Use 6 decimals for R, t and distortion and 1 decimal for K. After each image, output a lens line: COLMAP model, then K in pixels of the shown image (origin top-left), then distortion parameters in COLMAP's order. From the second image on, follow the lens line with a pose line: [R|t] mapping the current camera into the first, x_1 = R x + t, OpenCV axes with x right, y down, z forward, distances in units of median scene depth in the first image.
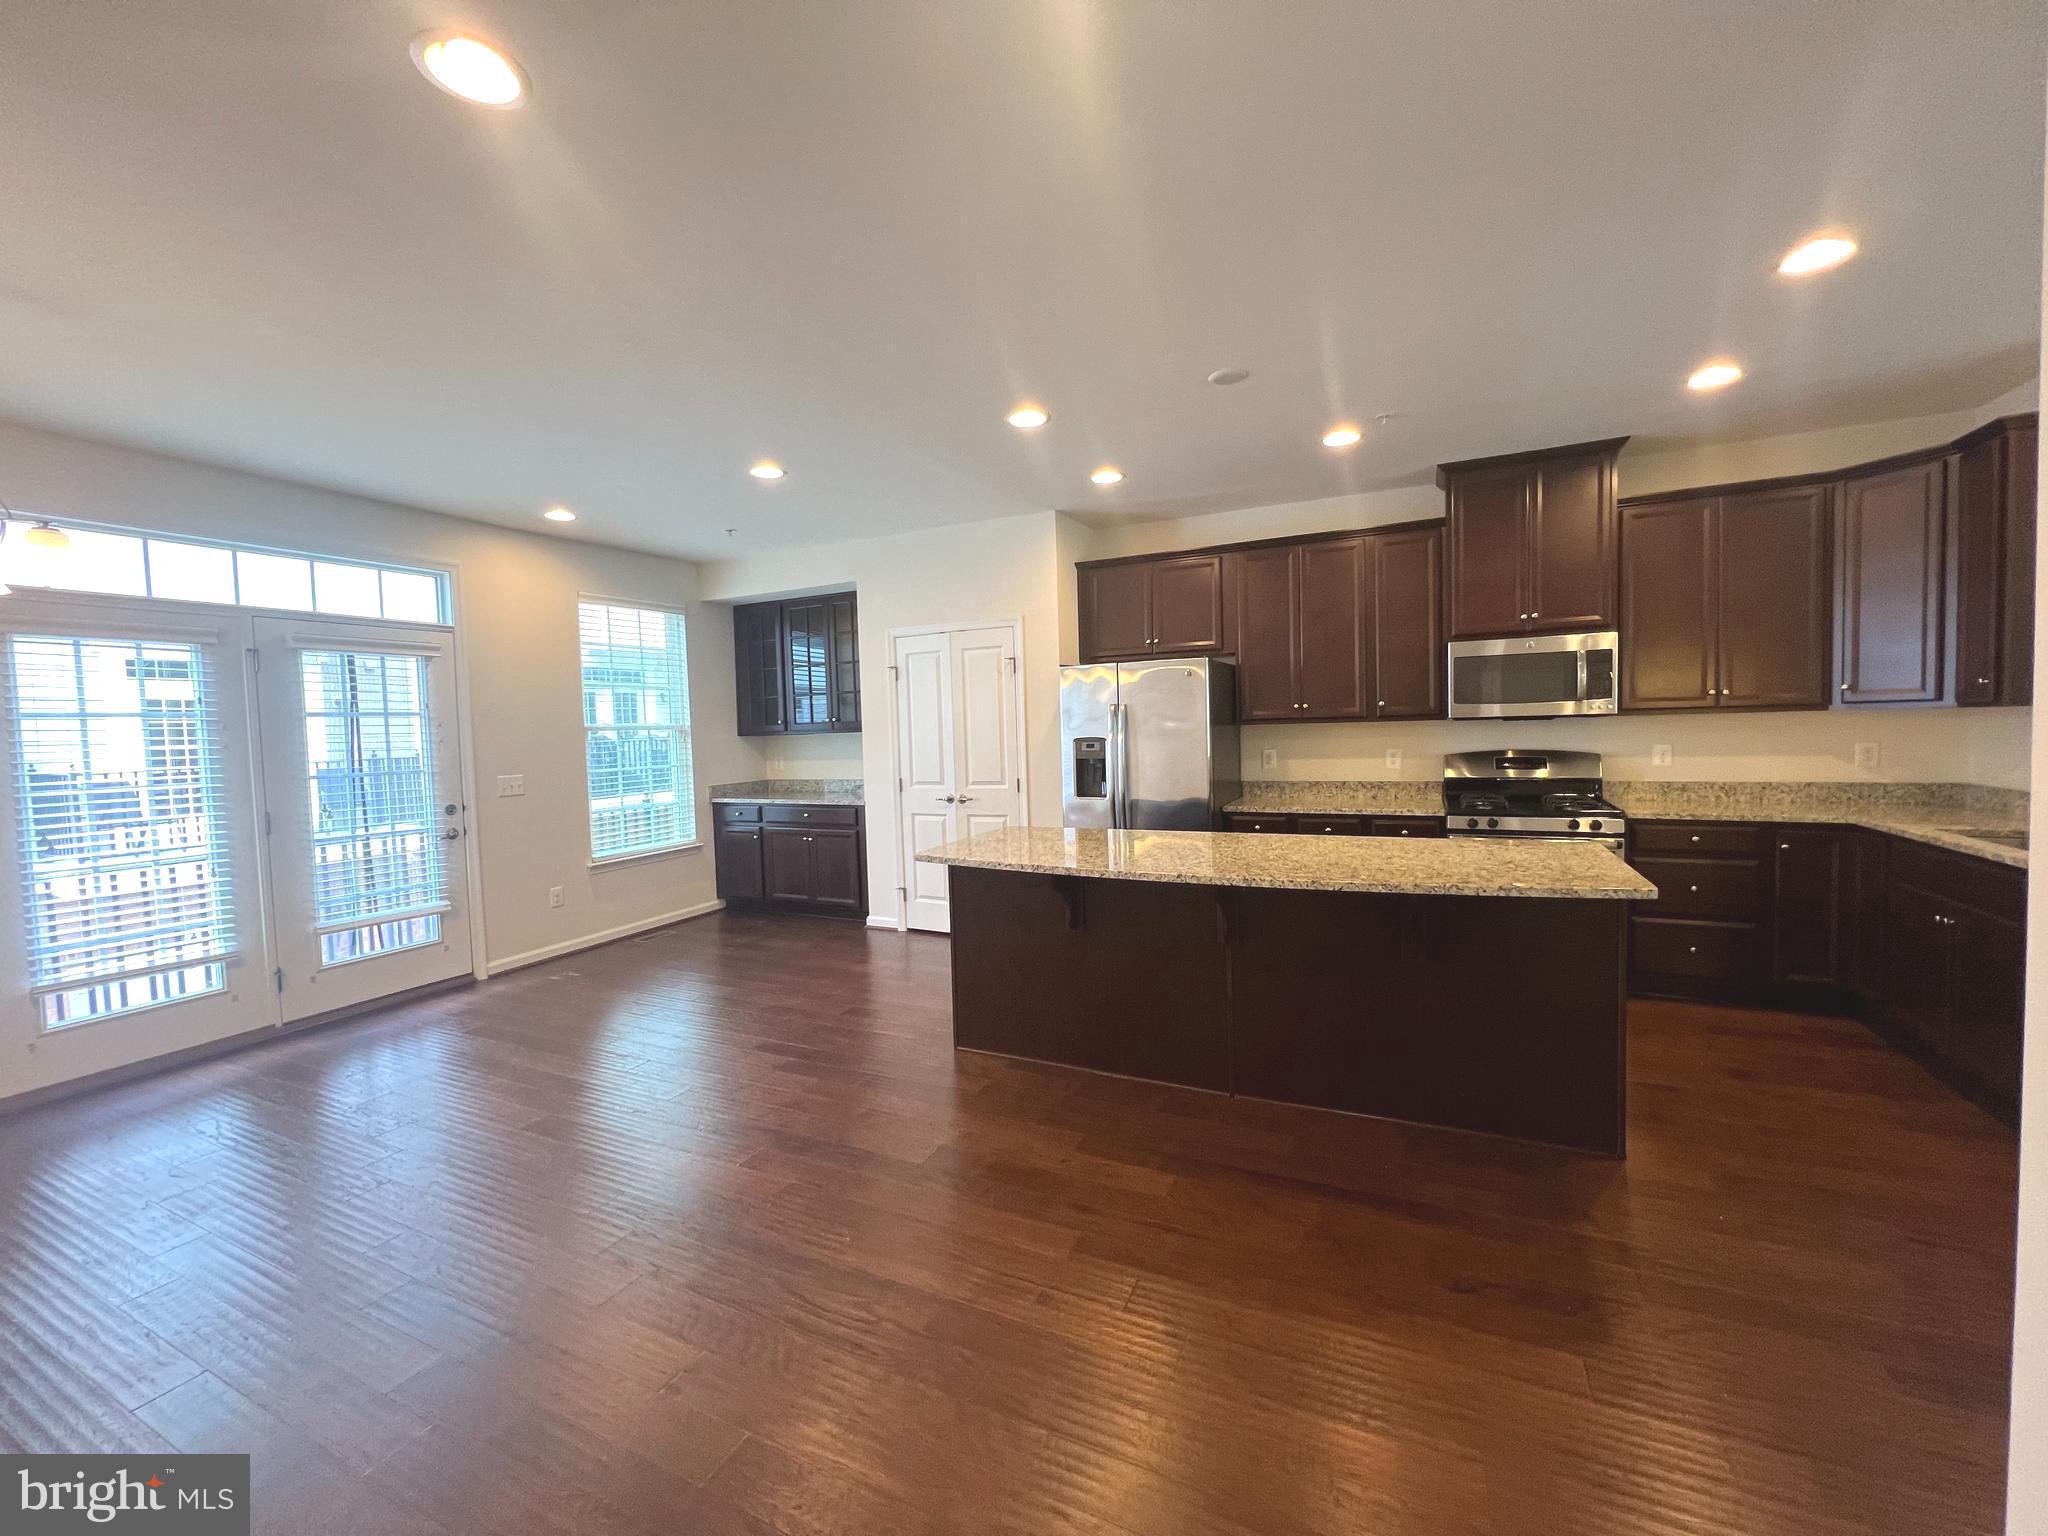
lens RADIAL K [[813.4, 0, 1030.0], [0, 813.4, 761.1], [0, 0, 1]] dist [-0.002015, -0.000071]
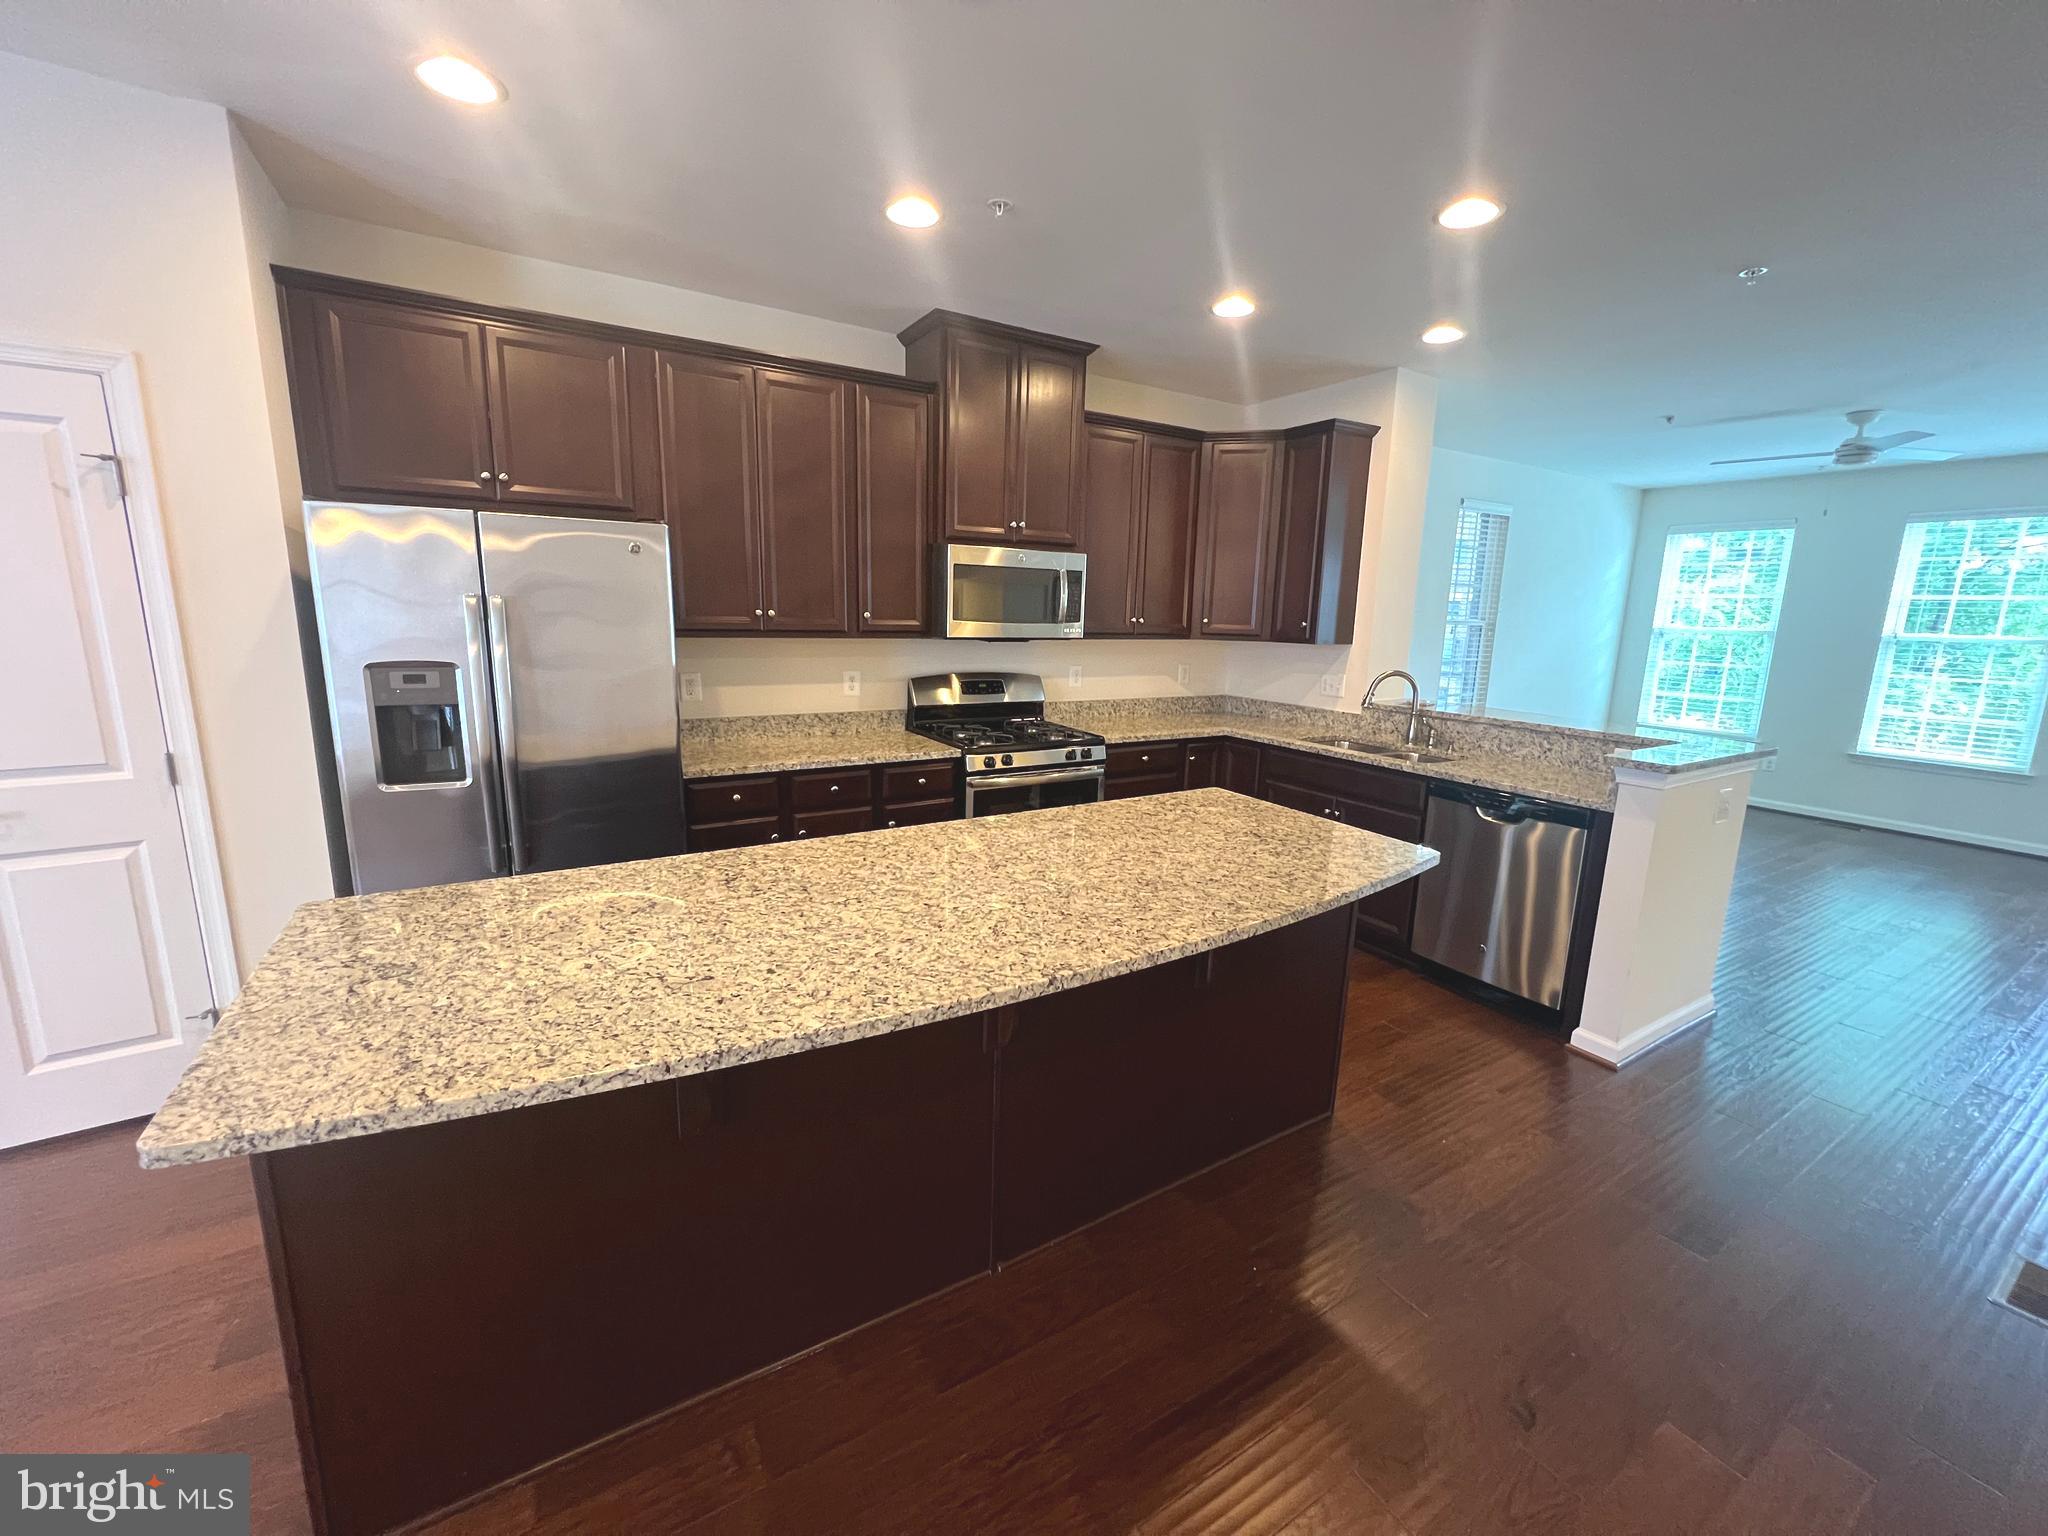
lens RADIAL K [[813.4, 0, 1020.4], [0, 813.4, 762.2], [0, 0, 1]] dist [-0.002015, -0.000071]
pose [[0.549974, -0.112642, 0.827551, -0.139908], [-0.002272, 0.990658, 0.136353, -0.037981], [-0.835179, -0.076871, 0.544580, 0.450999]]
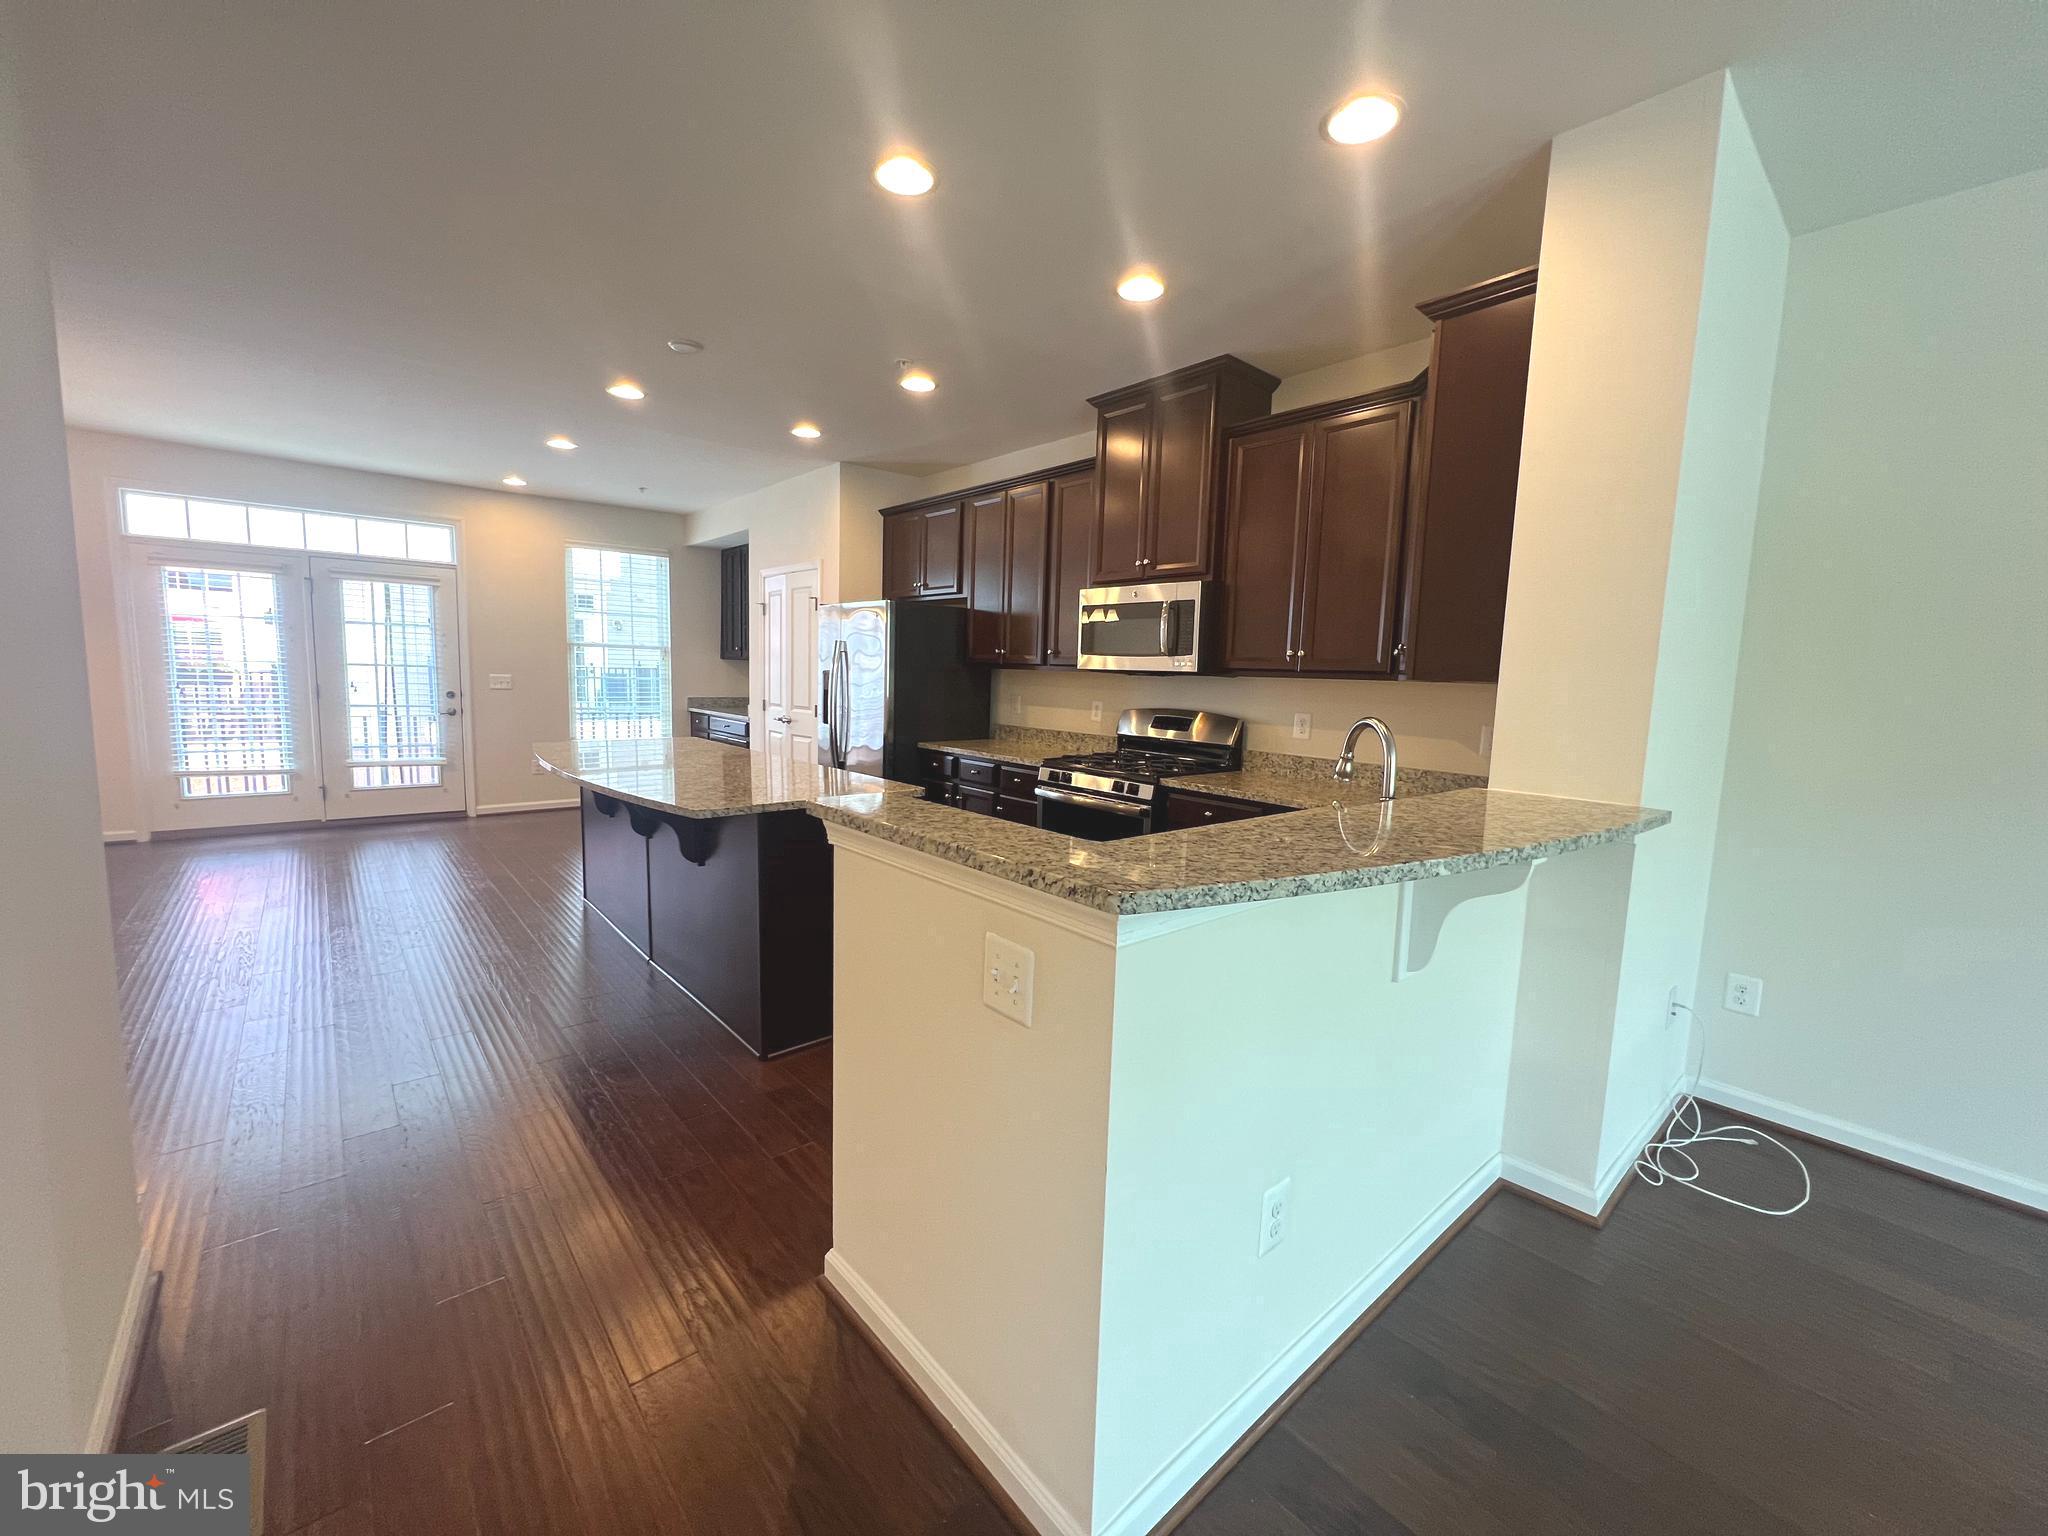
lens RADIAL K [[813.4, 0, 1026.9], [0, 813.4, 761.0], [0, 0, 1]] dist [-0.002015, -0.000071]
pose [[0.917425, 0.101377, -0.384777, 0.801206], [-0.076390, 0.993886, 0.079720, -0.015794], [0.390506, -0.043744, 0.919560, 0.079769]]
